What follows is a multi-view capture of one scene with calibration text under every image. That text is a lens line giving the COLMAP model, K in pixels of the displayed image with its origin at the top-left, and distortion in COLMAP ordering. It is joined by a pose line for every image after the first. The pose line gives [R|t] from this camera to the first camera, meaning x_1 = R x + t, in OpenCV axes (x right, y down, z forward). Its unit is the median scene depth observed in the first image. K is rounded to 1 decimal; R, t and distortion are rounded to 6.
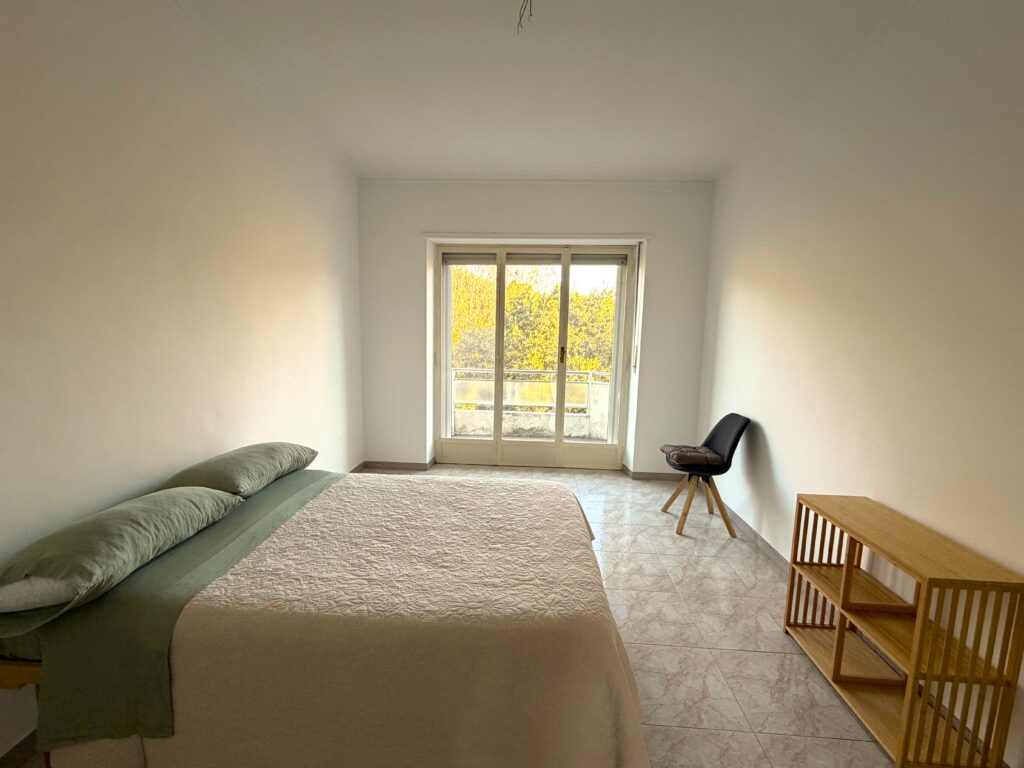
lens RADIAL K [[423.1, 0, 512.0], [0, 423.1, 385.4], [0, 0, 1]] dist [-0.000455, -0.000004]
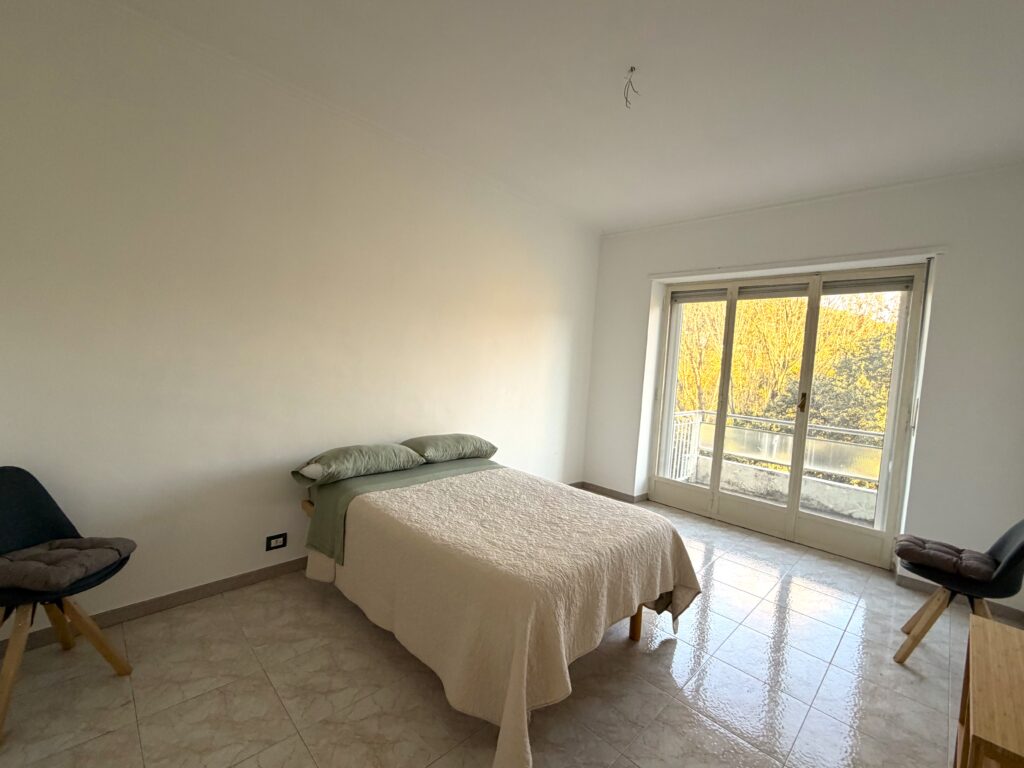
lens RADIAL K [[440.0, 0, 513.3], [0, 440.0, 385.7], [0, 0, 1]] dist [-0.001459, -0.000363]
pose [[0.747257, 0.065861, -0.661263, 0.279386], [-0.133495, 0.989669, -0.052285, 0.016676], [0.650988, 0.127345, 0.748330, -0.012817]]
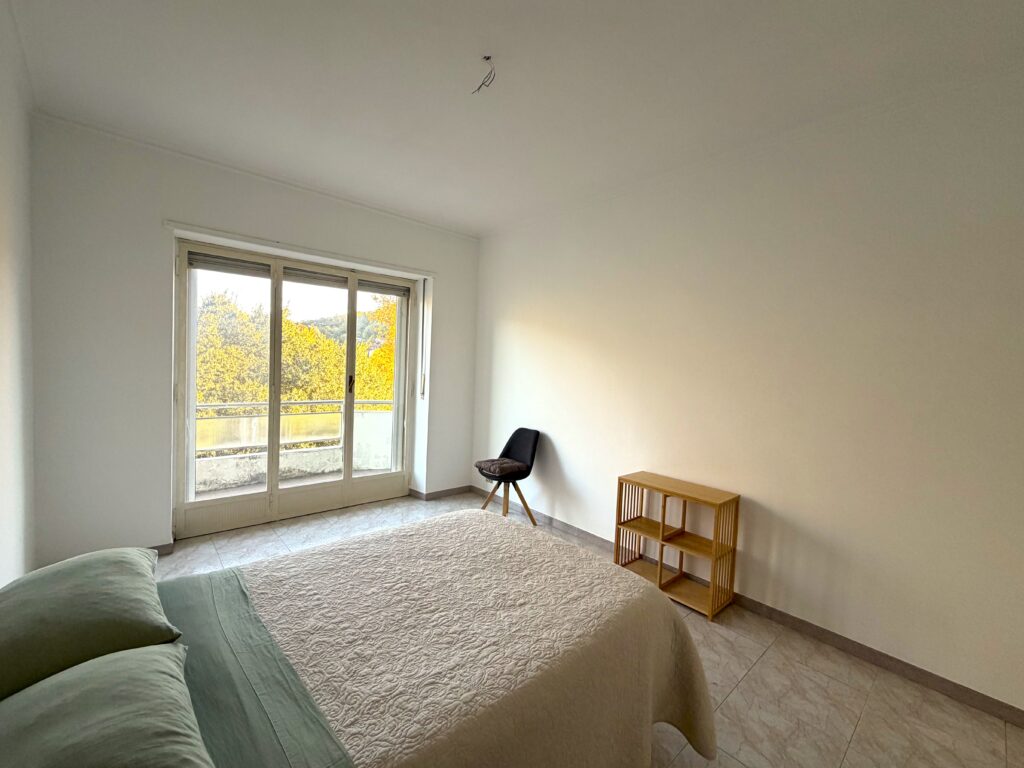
lens RADIAL K [[423.1, 0, 512.0], [0, 423.1, 385.4], [0, 0, 1]] dist [-0.000455, -0.000004]
pose [[0.707487, -0.027533, 0.706190, -0.308860], [0.064092, 0.997623, -0.025314, -0.024624], [-0.703814, 0.063171, 0.707570, 0.093737]]
